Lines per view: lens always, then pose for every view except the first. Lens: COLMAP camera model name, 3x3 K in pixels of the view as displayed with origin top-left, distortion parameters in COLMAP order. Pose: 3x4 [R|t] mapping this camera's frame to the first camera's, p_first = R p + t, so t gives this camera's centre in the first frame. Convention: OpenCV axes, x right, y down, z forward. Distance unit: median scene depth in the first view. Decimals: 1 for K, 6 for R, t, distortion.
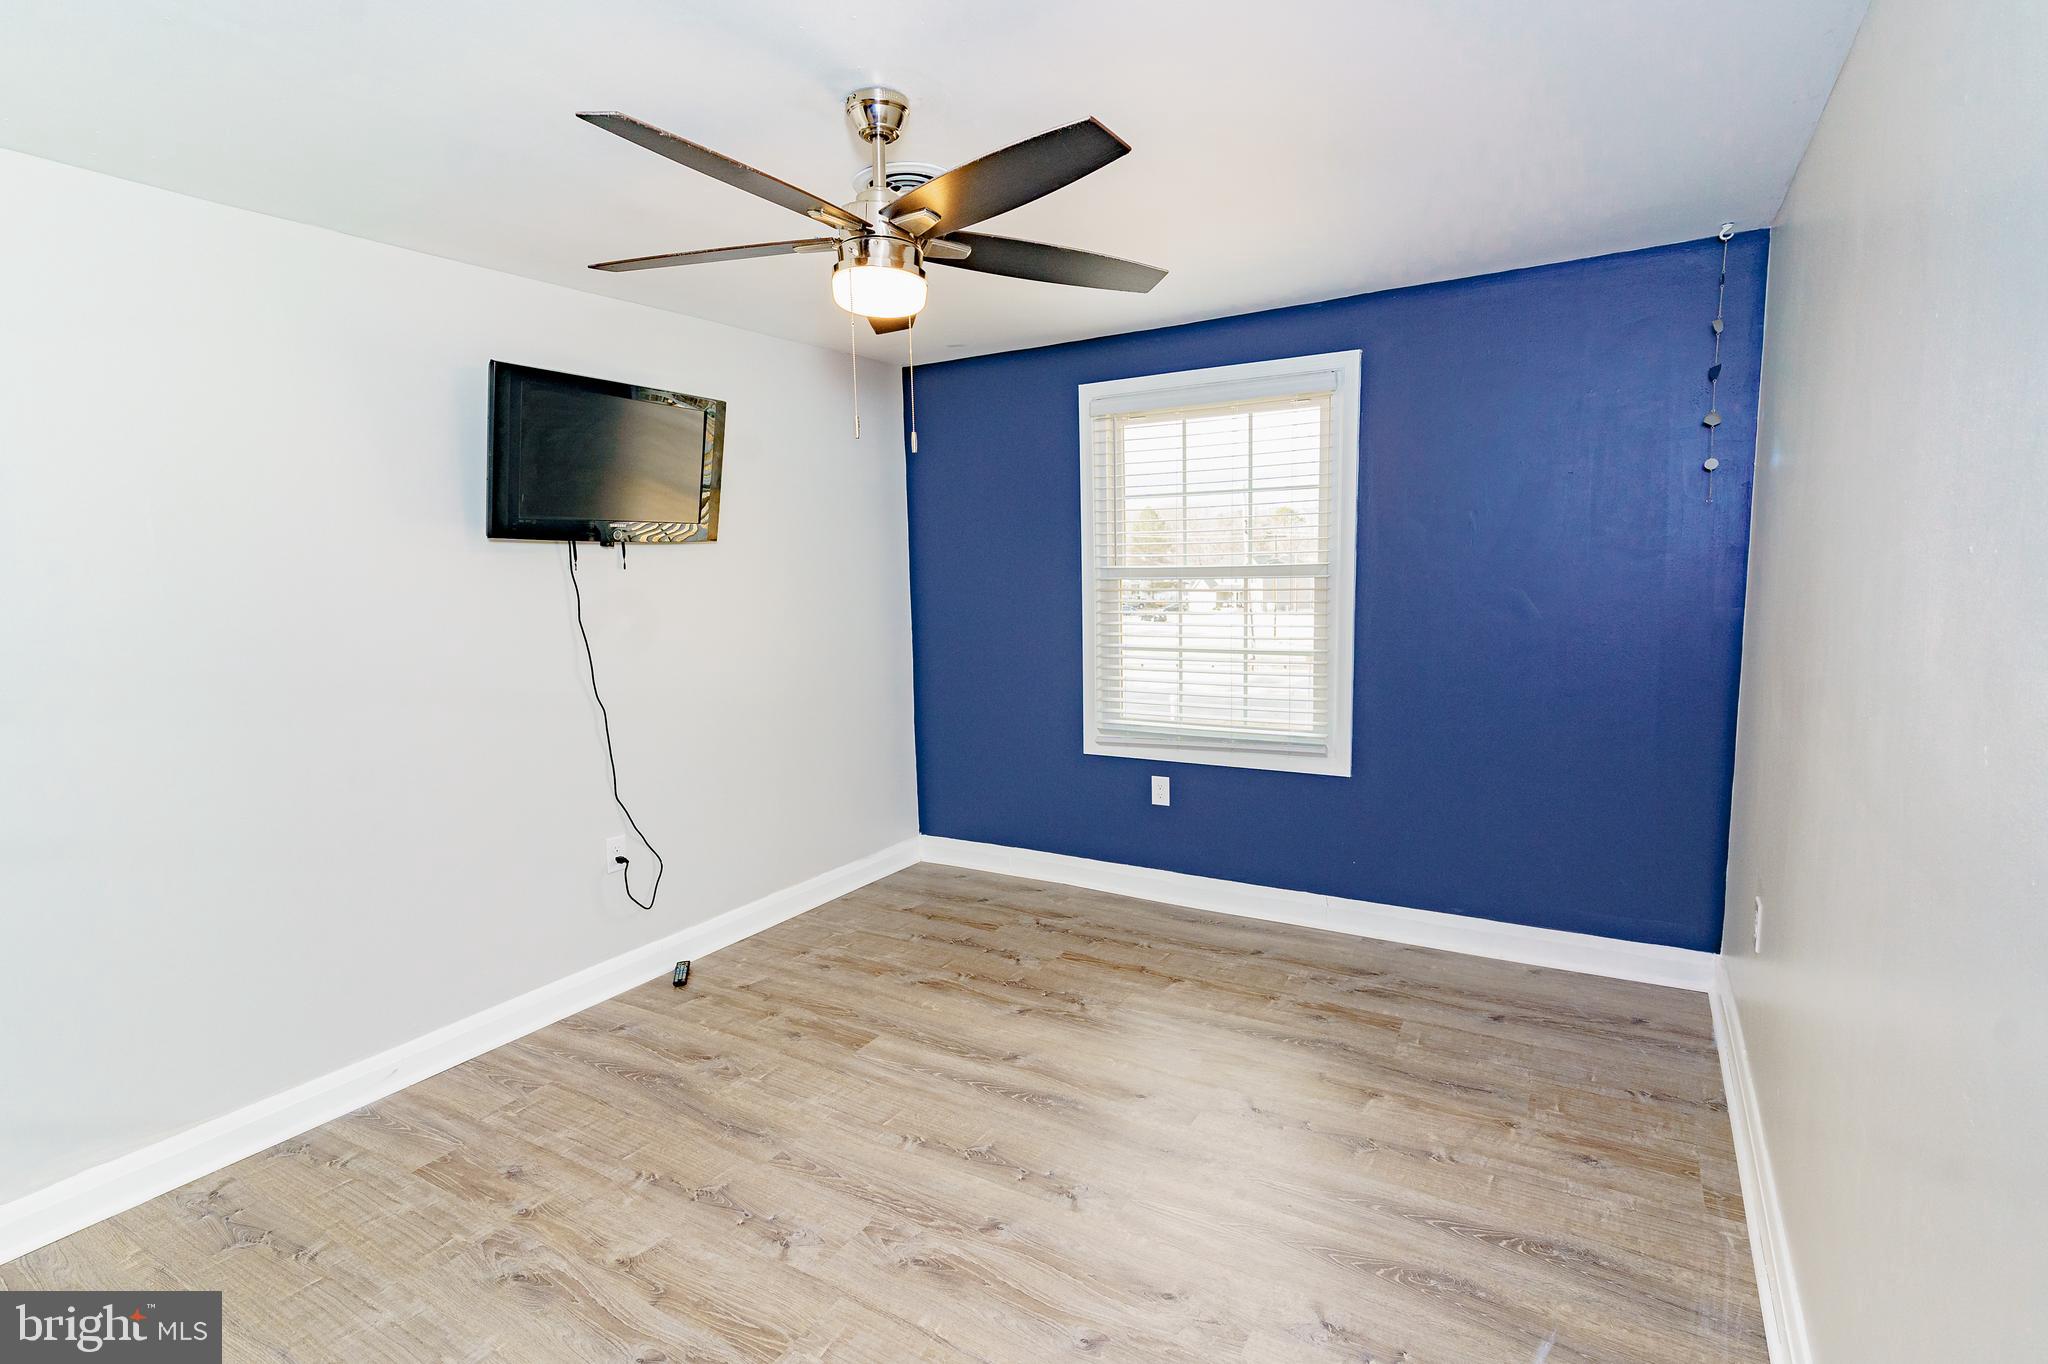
lens RADIAL K [[966.3, 0, 1024.0], [0, 966.3, 682.0], [0, 0, 1]] dist [-0.001149, -0.000317]
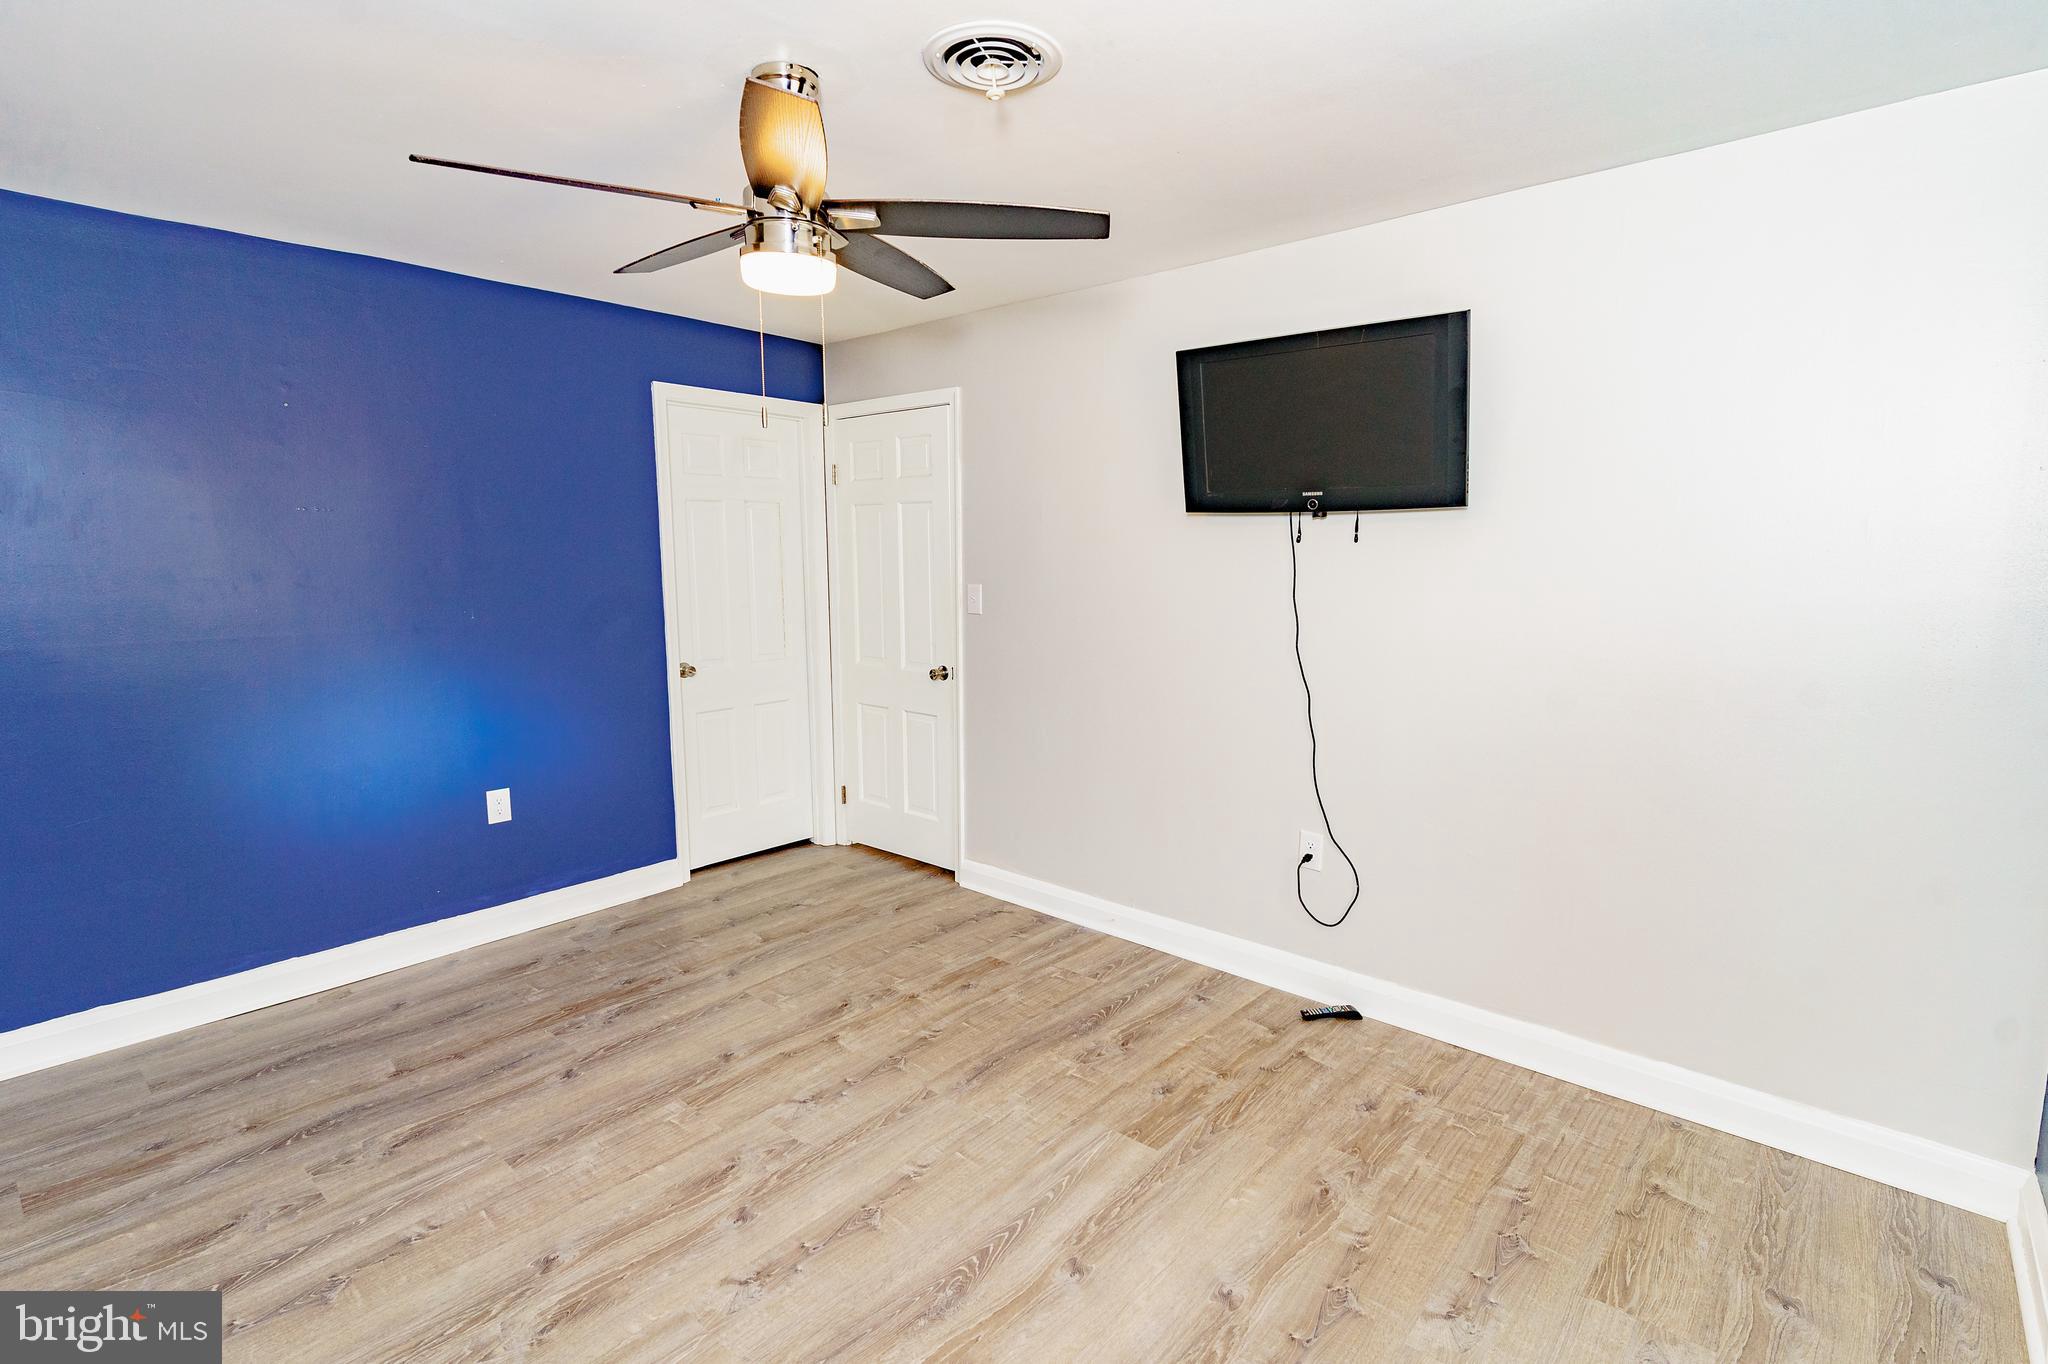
lens RADIAL K [[966.3, 0, 1024.0], [0, 966.3, 682.0], [0, 0, 1]] dist [-0.001149, -0.000317]
pose [[-0.155895, 0.160838, -0.974591, 0.598723], [-0.118693, 0.976455, 0.180132, -0.137548], [0.980617, 0.143759, -0.133134, 1.000185]]
